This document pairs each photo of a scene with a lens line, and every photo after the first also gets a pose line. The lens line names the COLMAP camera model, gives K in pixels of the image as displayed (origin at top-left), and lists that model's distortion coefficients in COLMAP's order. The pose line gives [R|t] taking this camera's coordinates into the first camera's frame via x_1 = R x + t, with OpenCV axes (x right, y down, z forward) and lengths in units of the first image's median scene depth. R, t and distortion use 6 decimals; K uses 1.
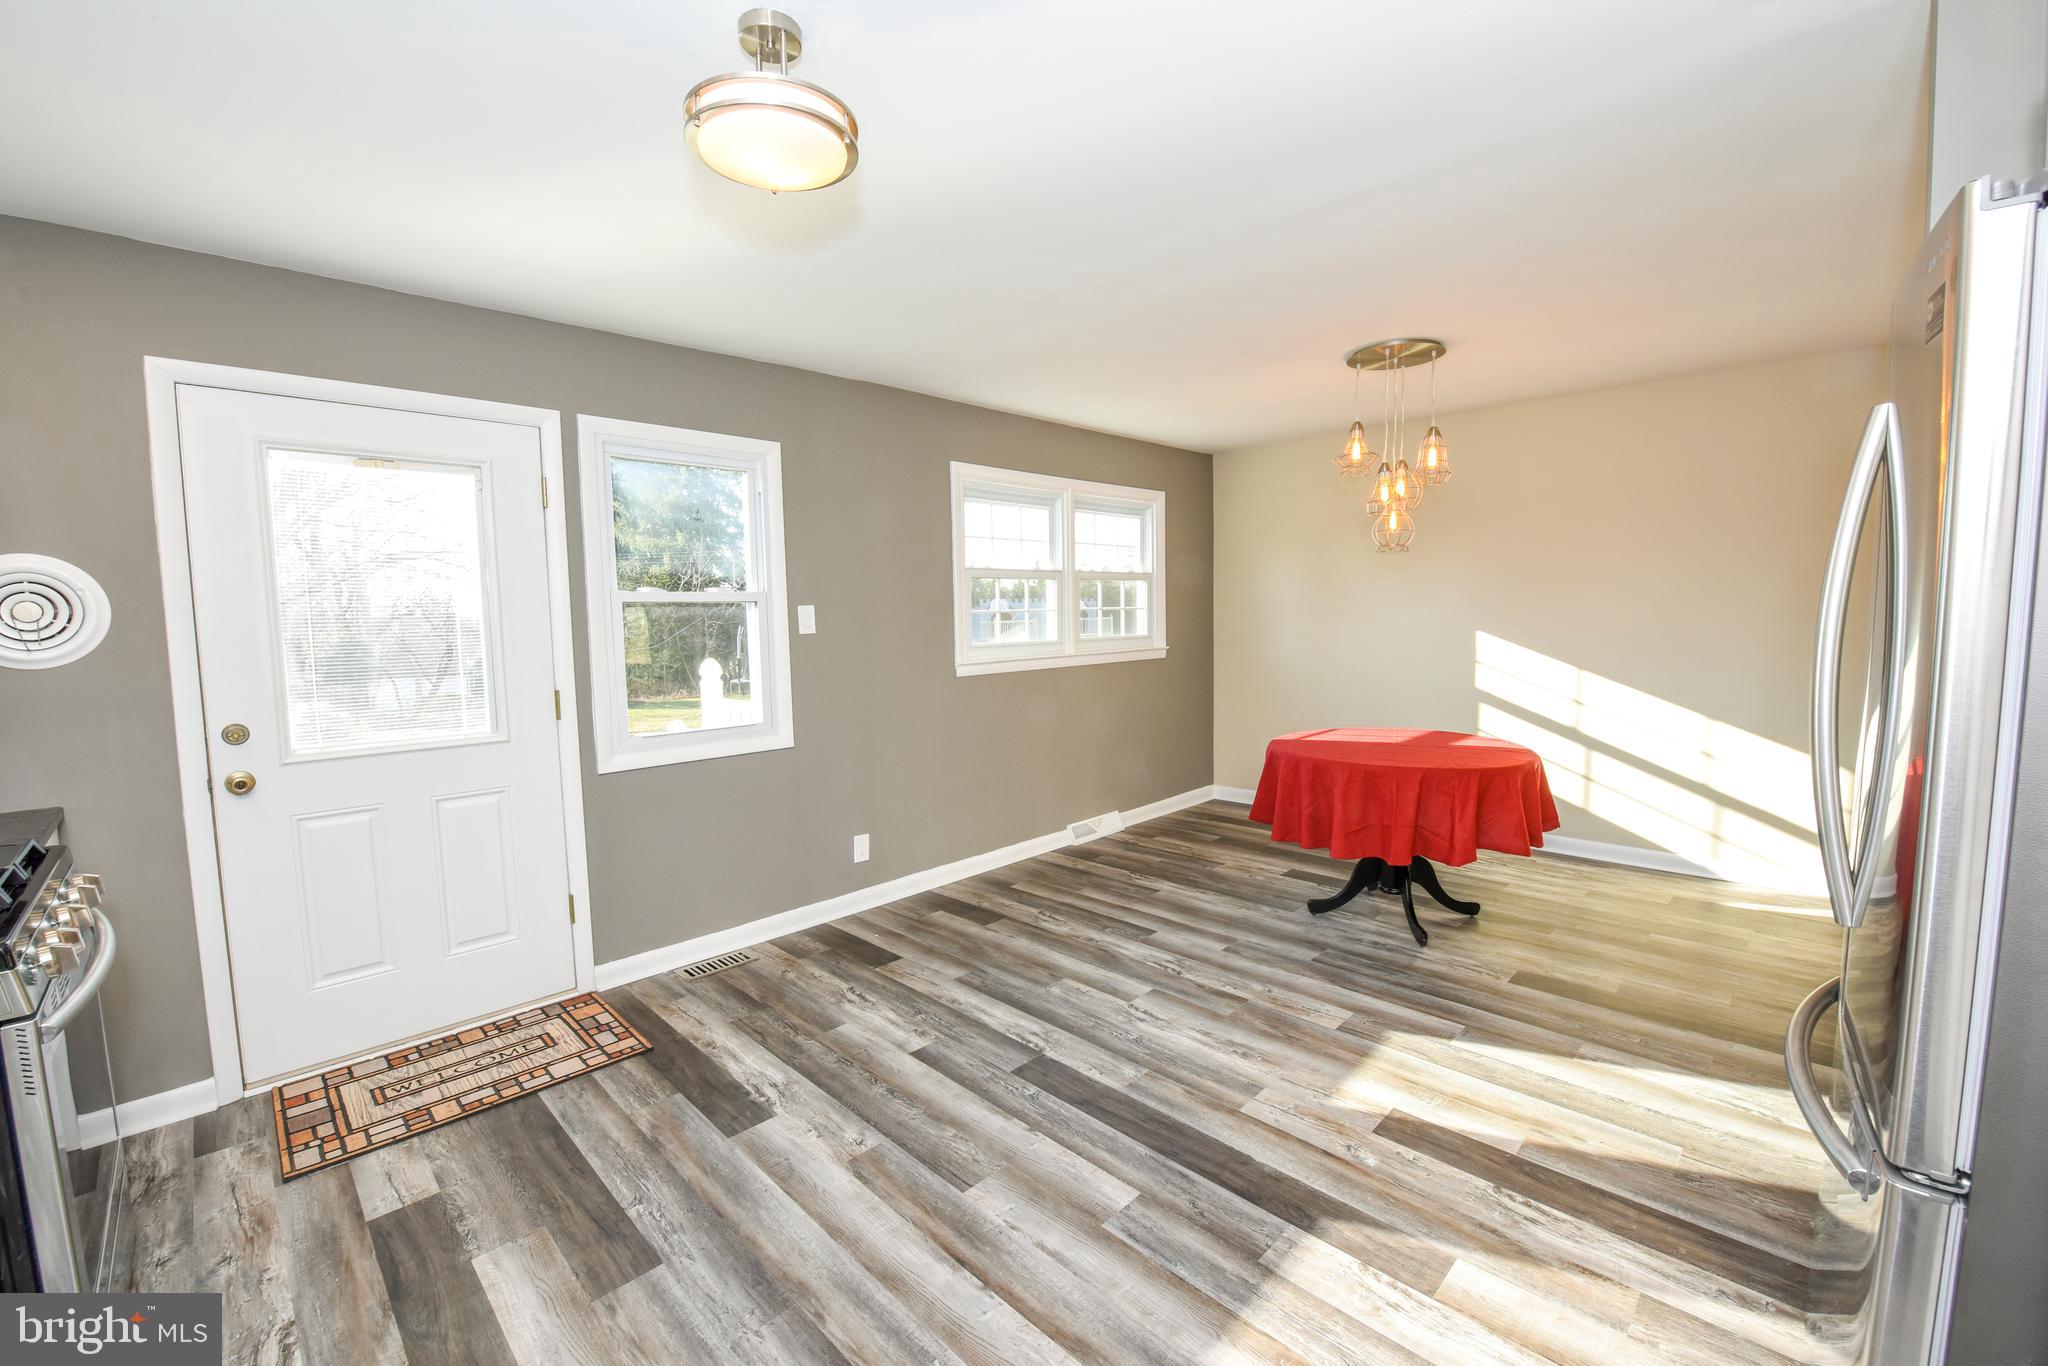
lens RADIAL K [[846.7, 0, 1038.3], [0, 846.7, 678.1], [0, 0, 1]] dist [-0.017113, -0.000850]
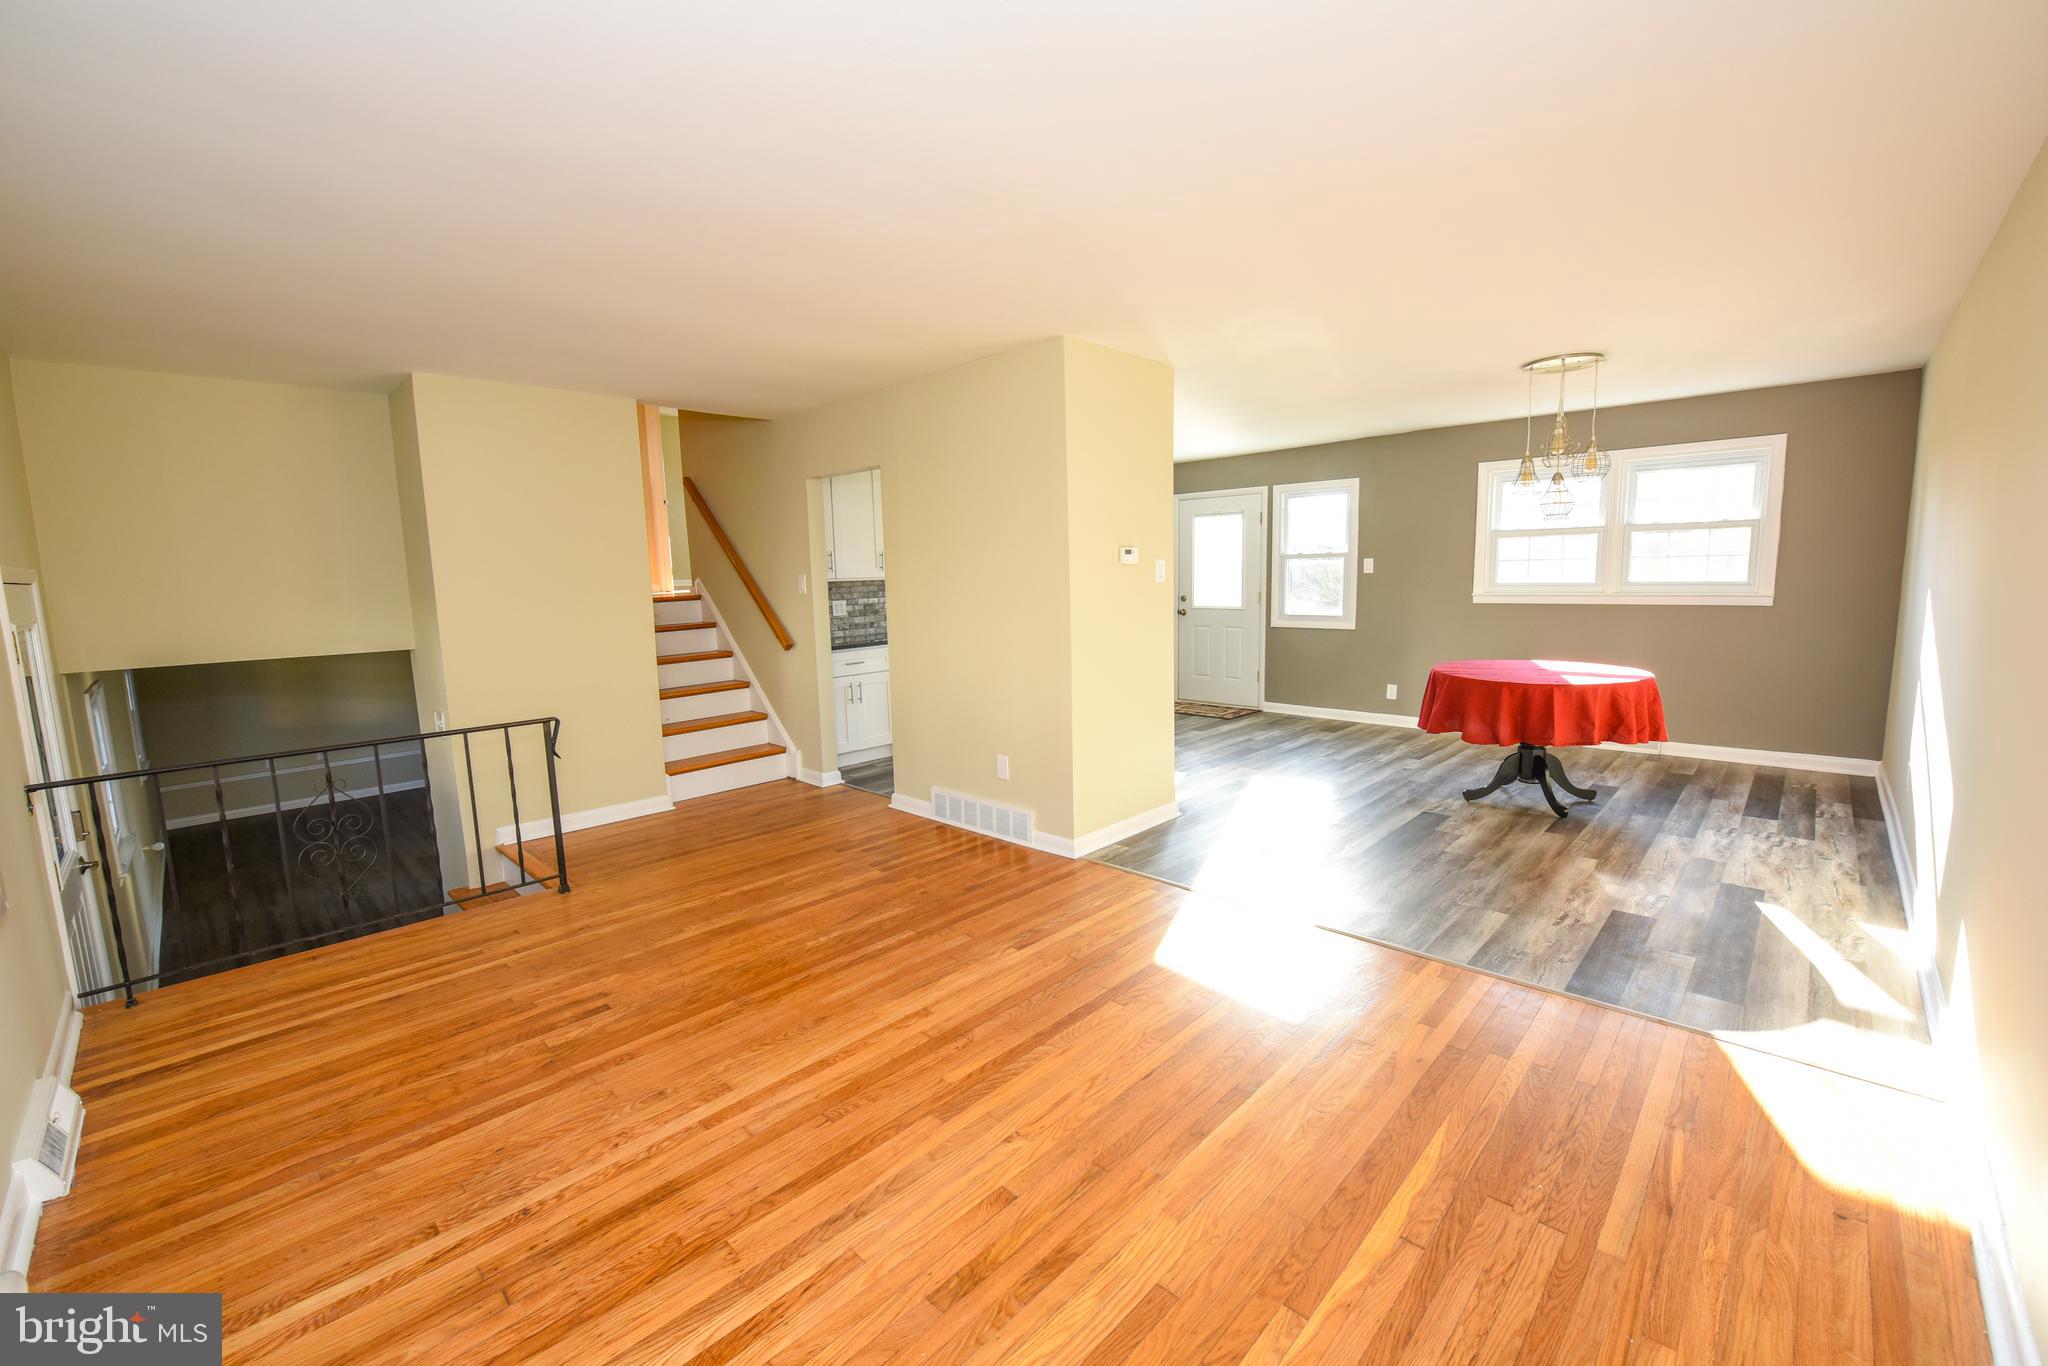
lens RADIAL K [[846.7, 0, 1038.3], [0, 846.7, 678.1], [0, 0, 1]] dist [-0.017113, -0.000850]
pose [[0.018996, 0.145919, -0.989114, 2.598188], [-0.054013, 0.987998, 0.144717, -0.082860], [0.998360, 0.050676, 0.026649, 0.310995]]
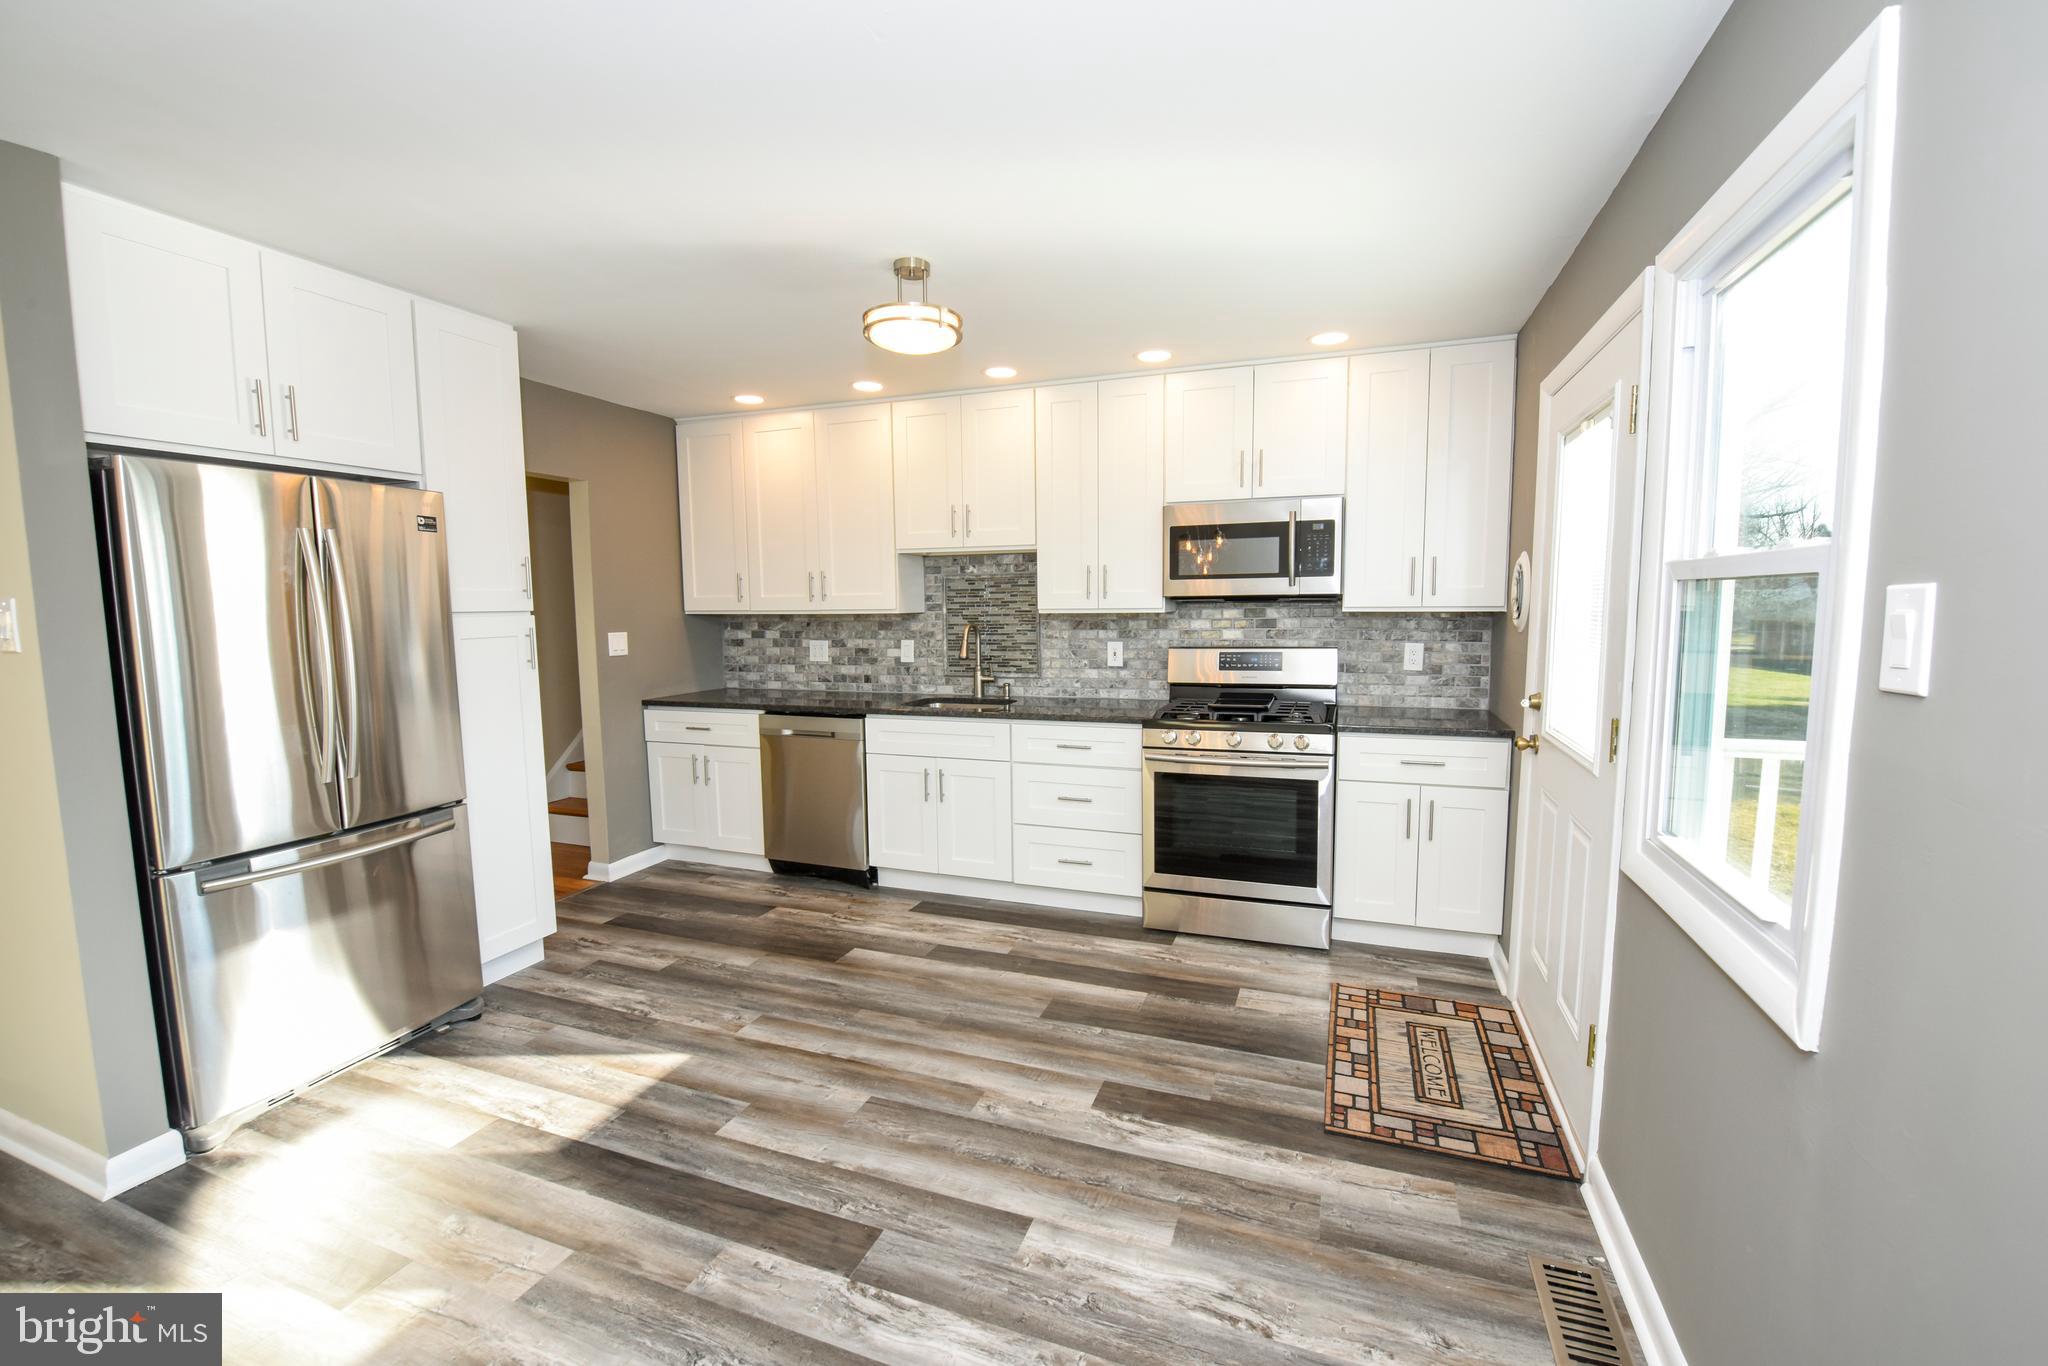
lens RADIAL K [[846.7, 0, 1038.3], [0, 846.7, 678.1], [0, 0, 1]] dist [-0.017113, -0.000850]
pose [[-0.913340, 0.064183, -0.402107, 0.116067], [-0.006604, 0.985035, 0.172229, -0.155913], [0.407144, 0.159960, -0.899248, 1.743621]]
